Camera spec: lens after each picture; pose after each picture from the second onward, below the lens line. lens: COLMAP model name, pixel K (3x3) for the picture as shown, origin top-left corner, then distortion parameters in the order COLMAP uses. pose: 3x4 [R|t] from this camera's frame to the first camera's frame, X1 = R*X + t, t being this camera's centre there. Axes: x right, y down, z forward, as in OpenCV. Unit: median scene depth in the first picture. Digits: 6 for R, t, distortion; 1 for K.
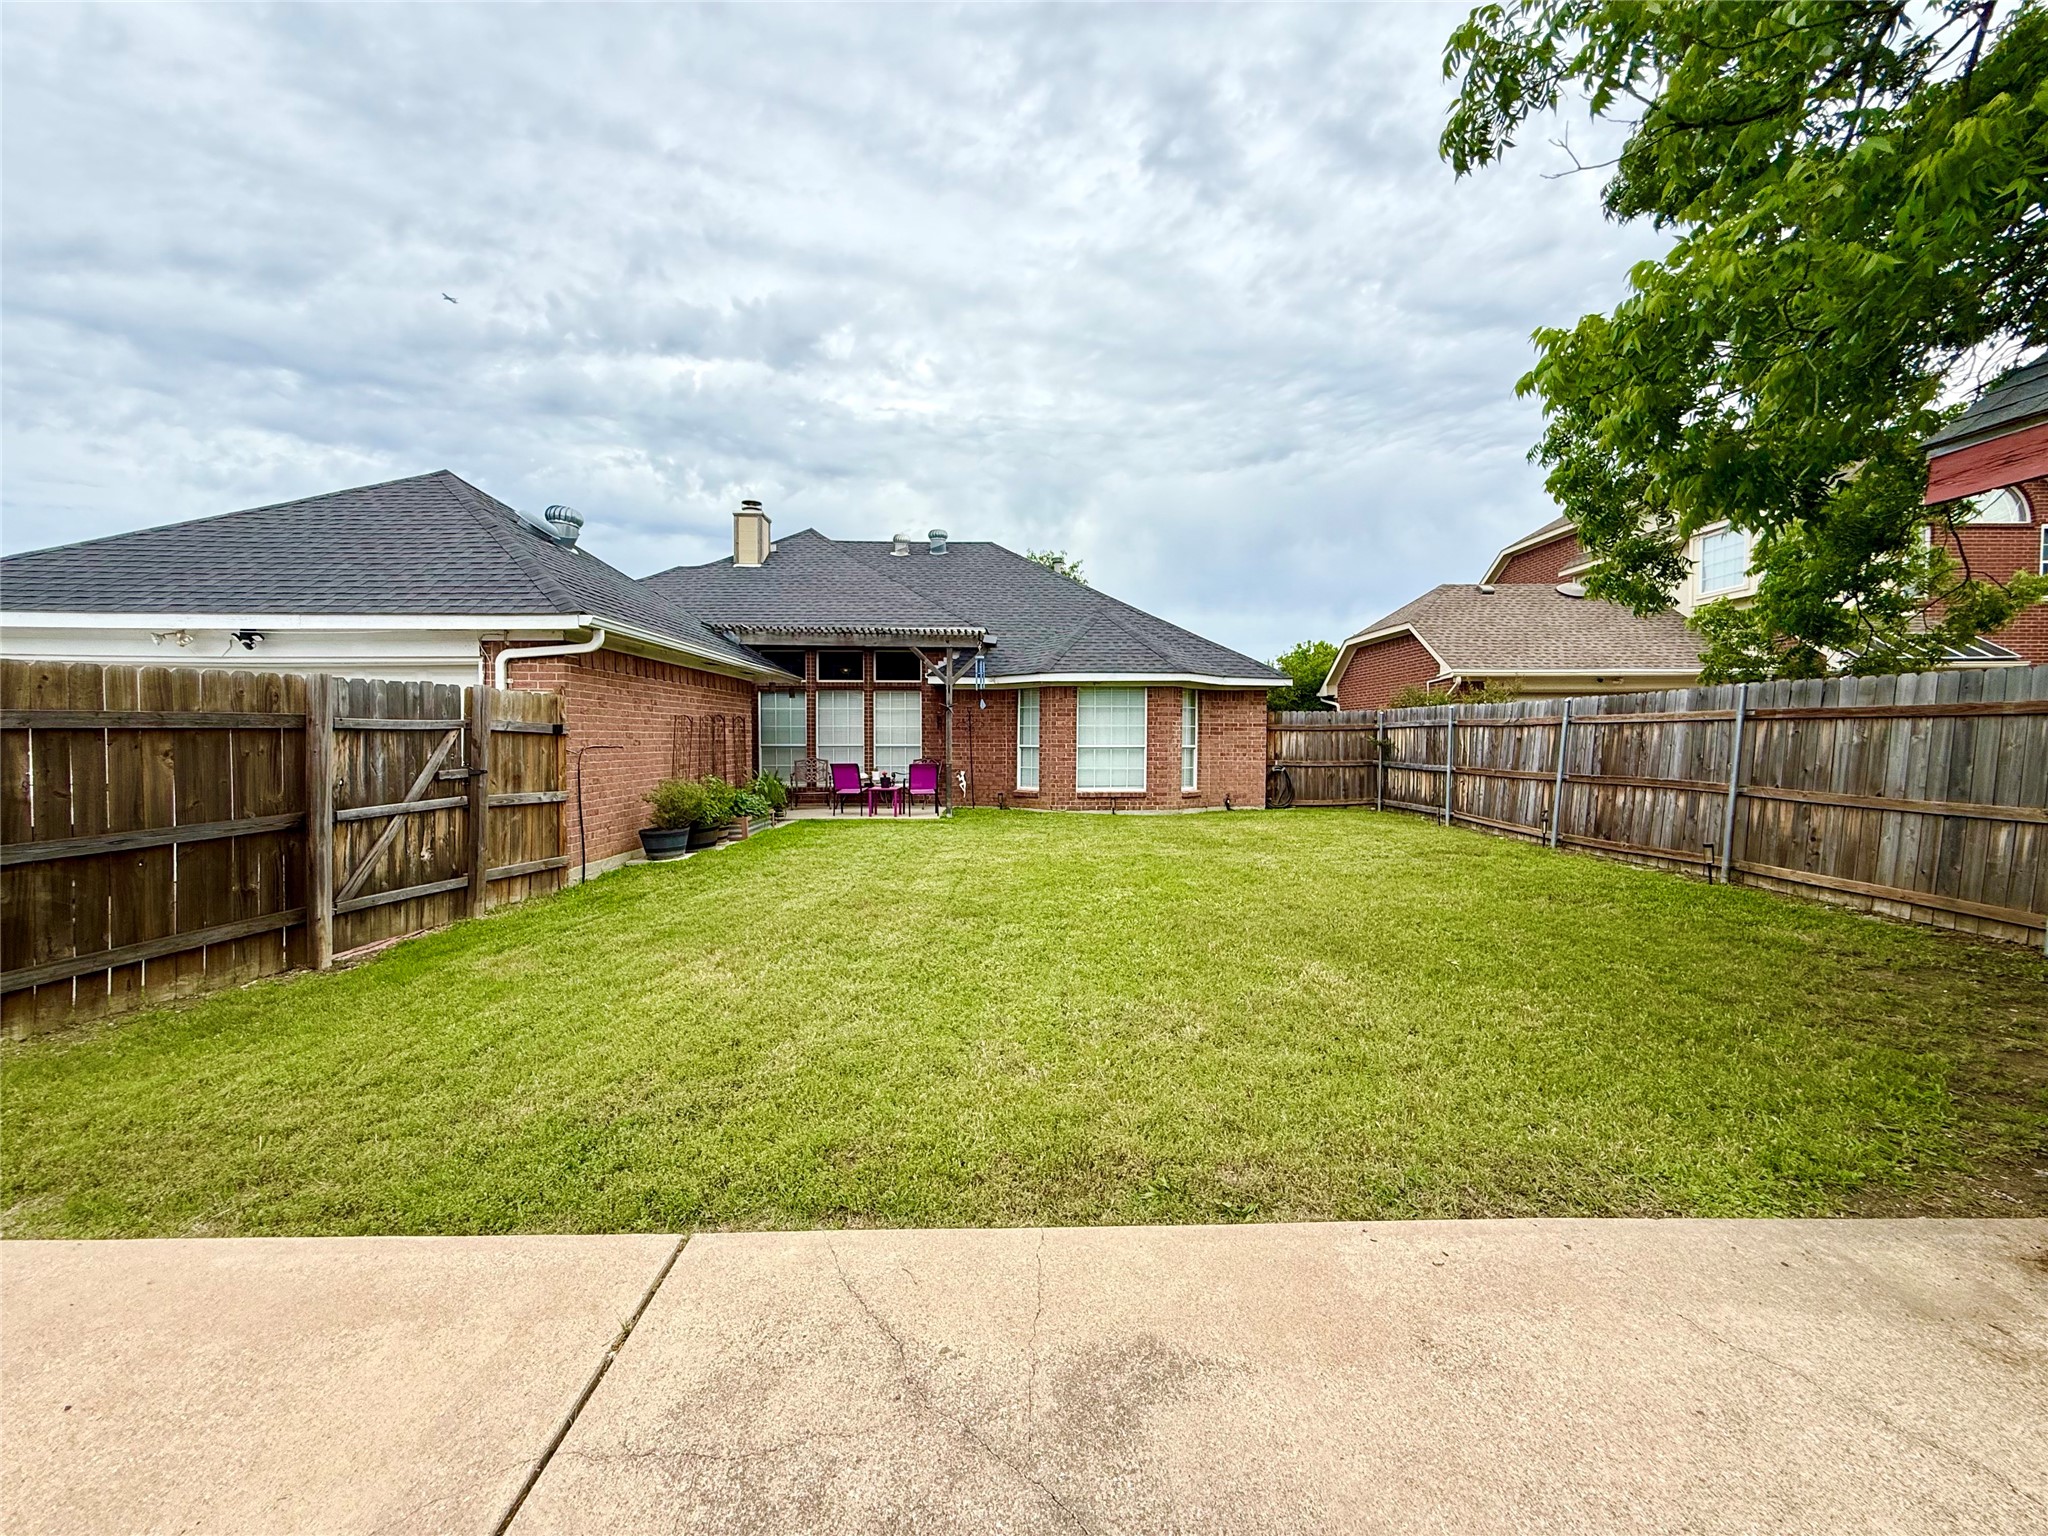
lens RADIAL K [[816.8, 0, 1024.0], [0, 816.8, 759.2], [0, 0, 1]] dist [-0.000559, -0.000018]
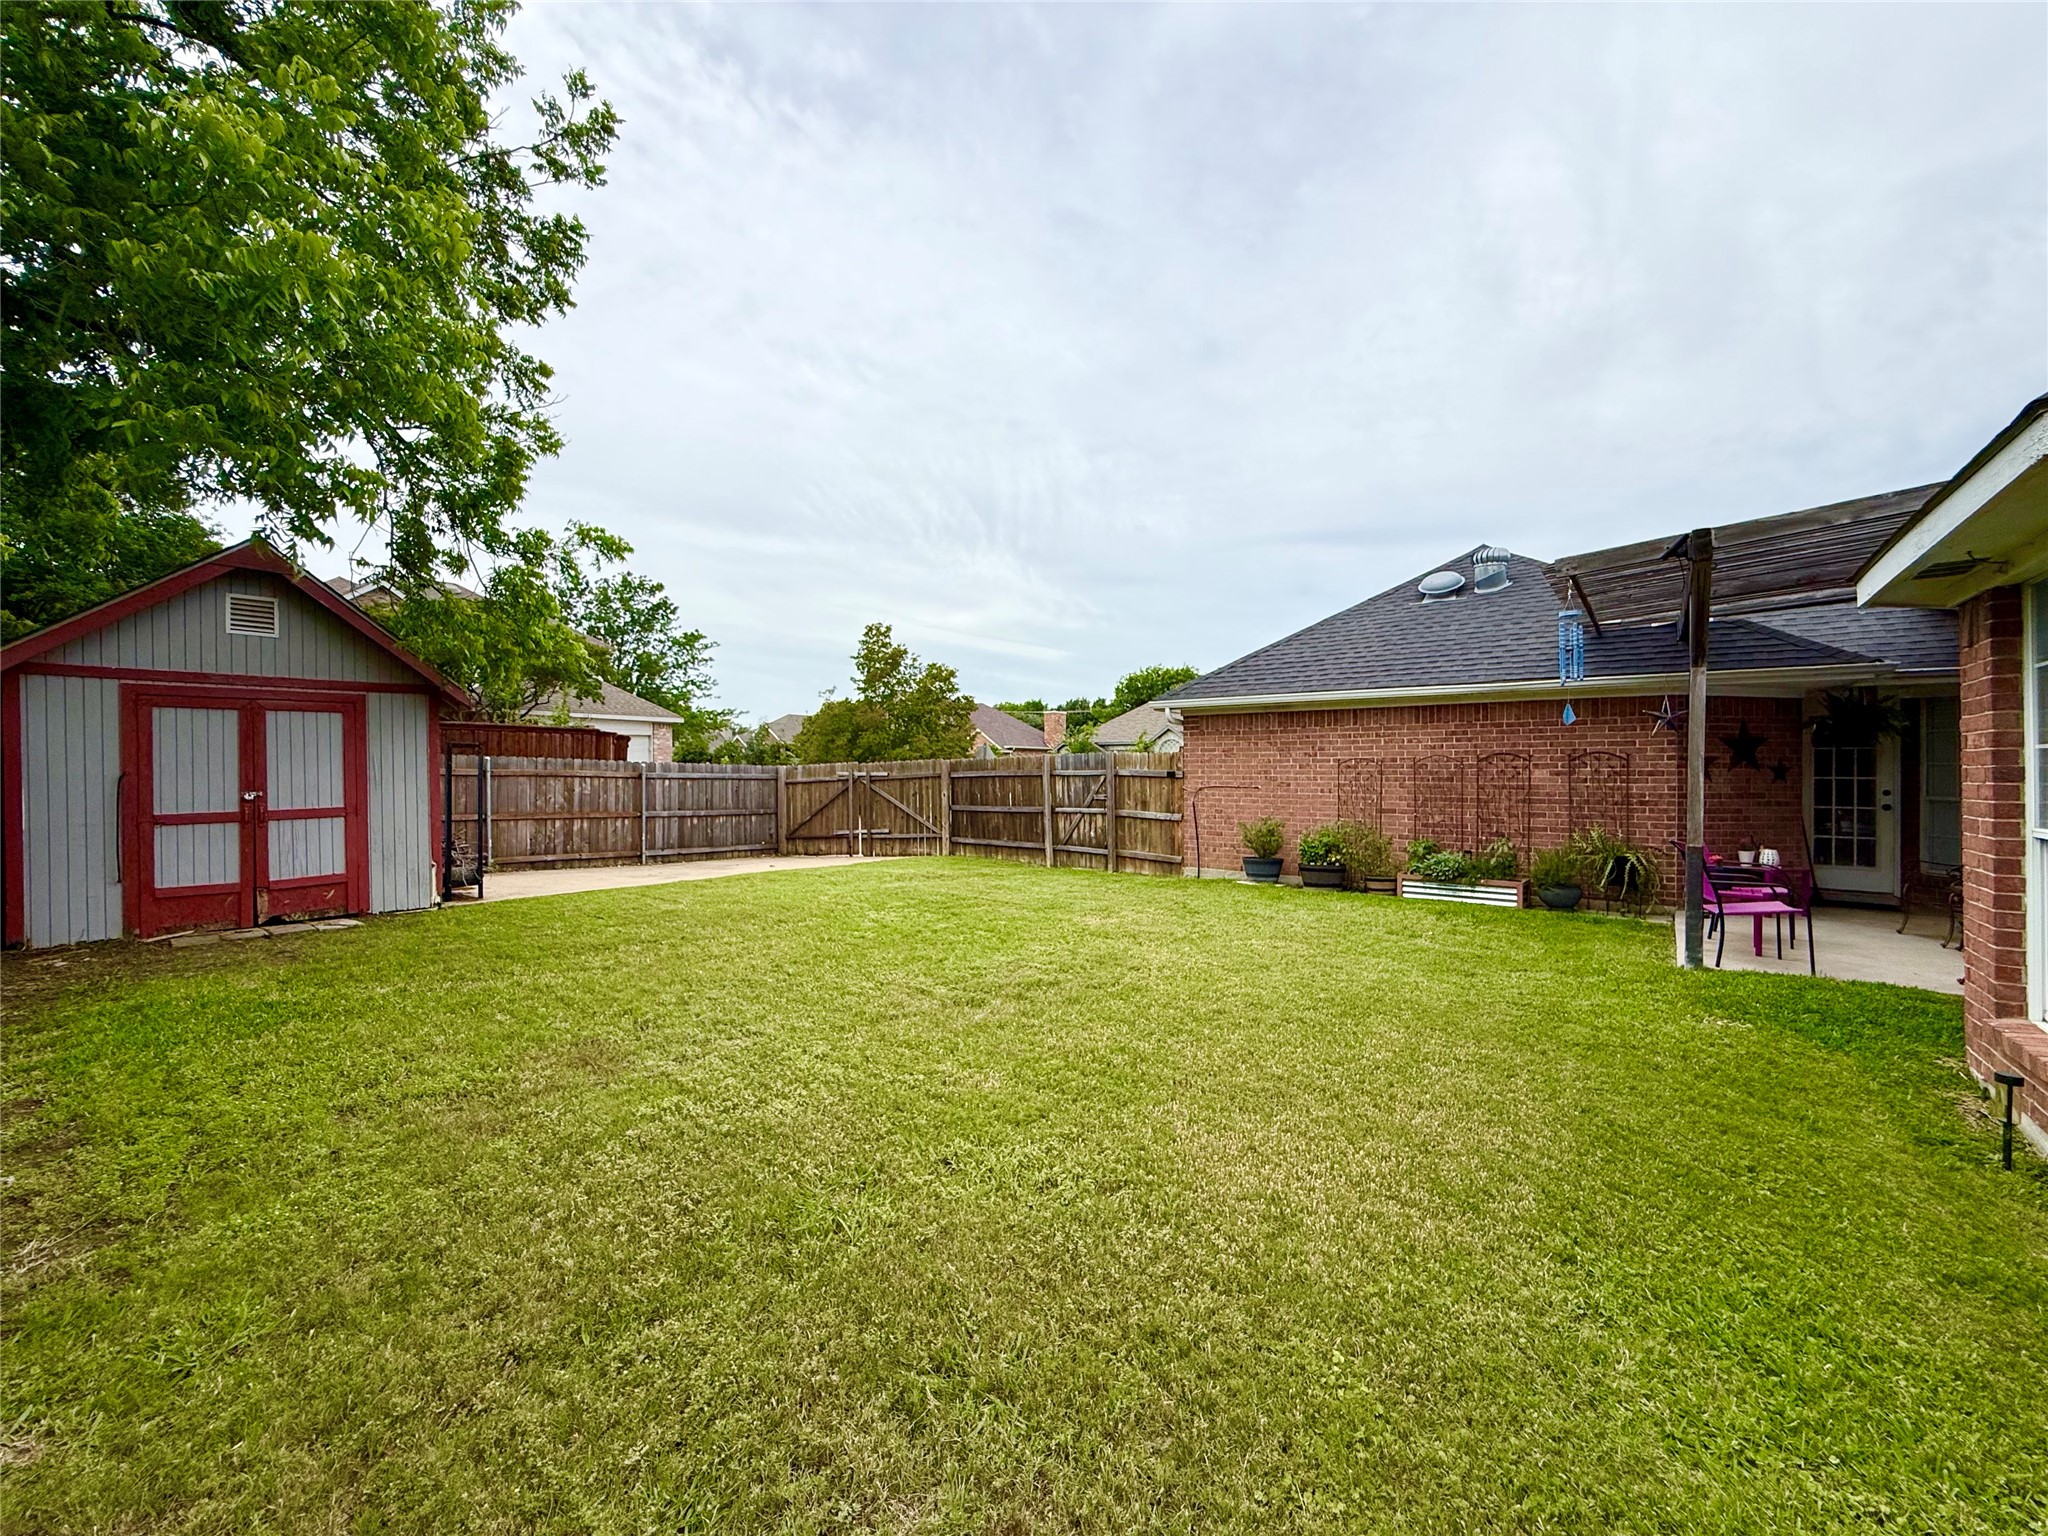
lens RADIAL K [[816.8, 0, 1016.9], [0, 816.8, 771.6], [0, 0, 1]] dist [-0.000559, -0.000018]
pose [[-0.626258, -0.001483, -0.779614, 0.441462], [-0.021340, 0.999656, 0.015240, -0.030955], [0.779324, 0.026181, -0.626075, 0.920076]]
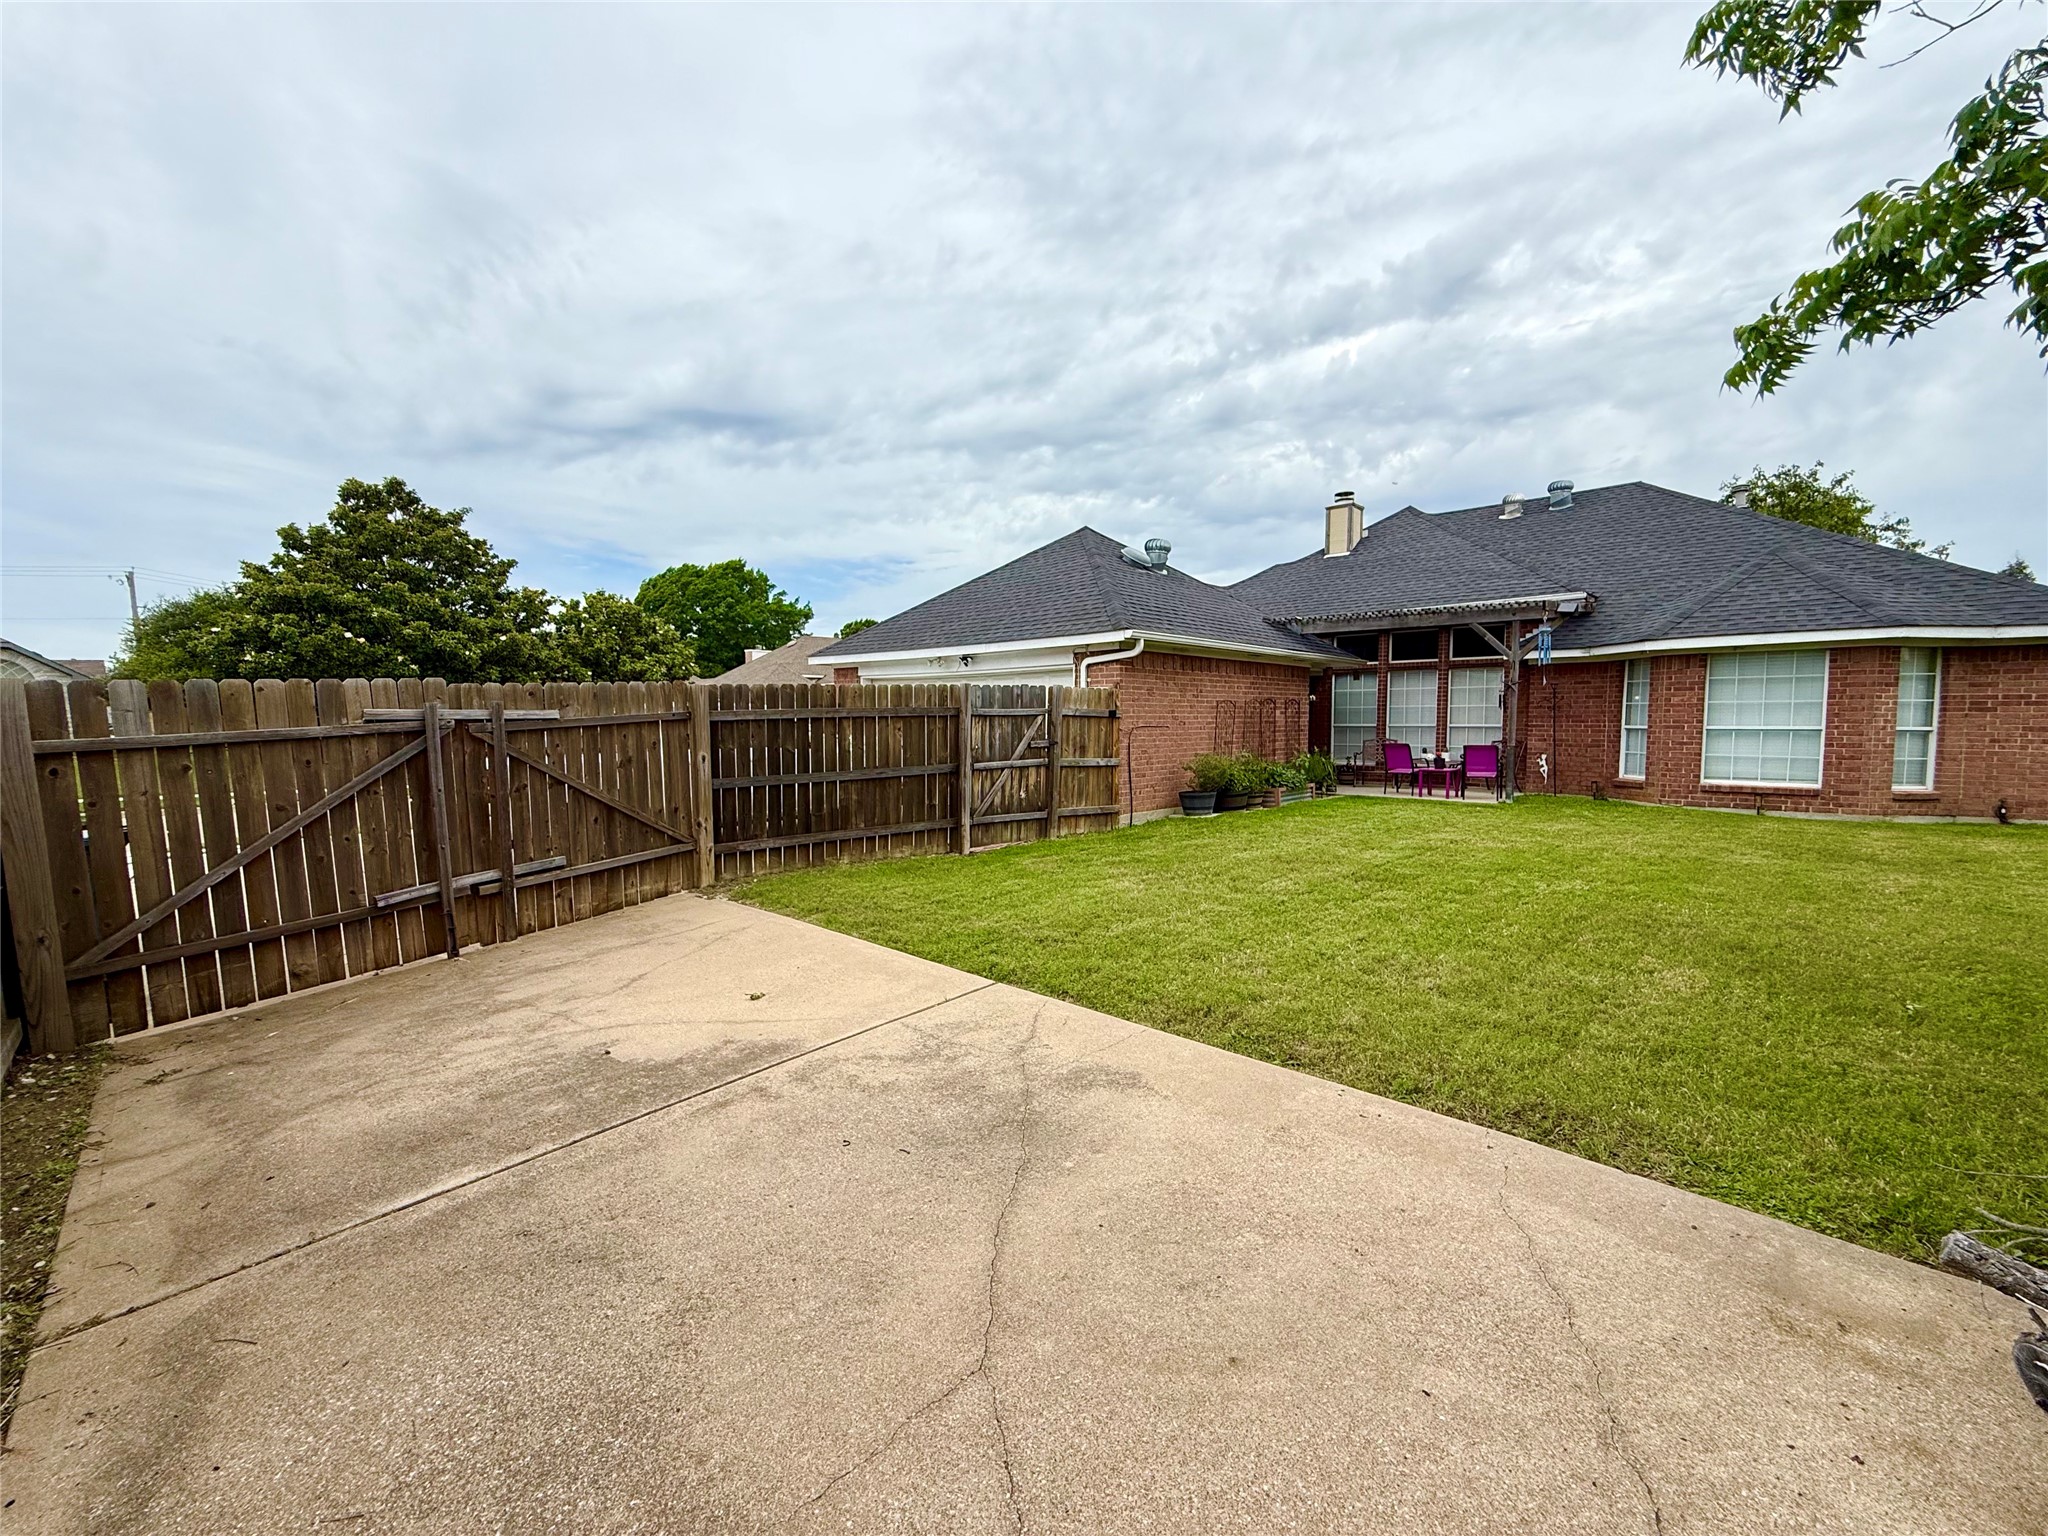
lens RADIAL K [[816.8, 0, 1037.0], [0, 816.8, 806.4], [0, 0, 1]] dist [-0.000559, -0.000018]
pose [[0.720960, 0.072199, -0.689206, 0.160254], [-0.014586, 0.995918, 0.089071, -0.000743], [0.692824, -0.054164, 0.719070, -0.050403]]
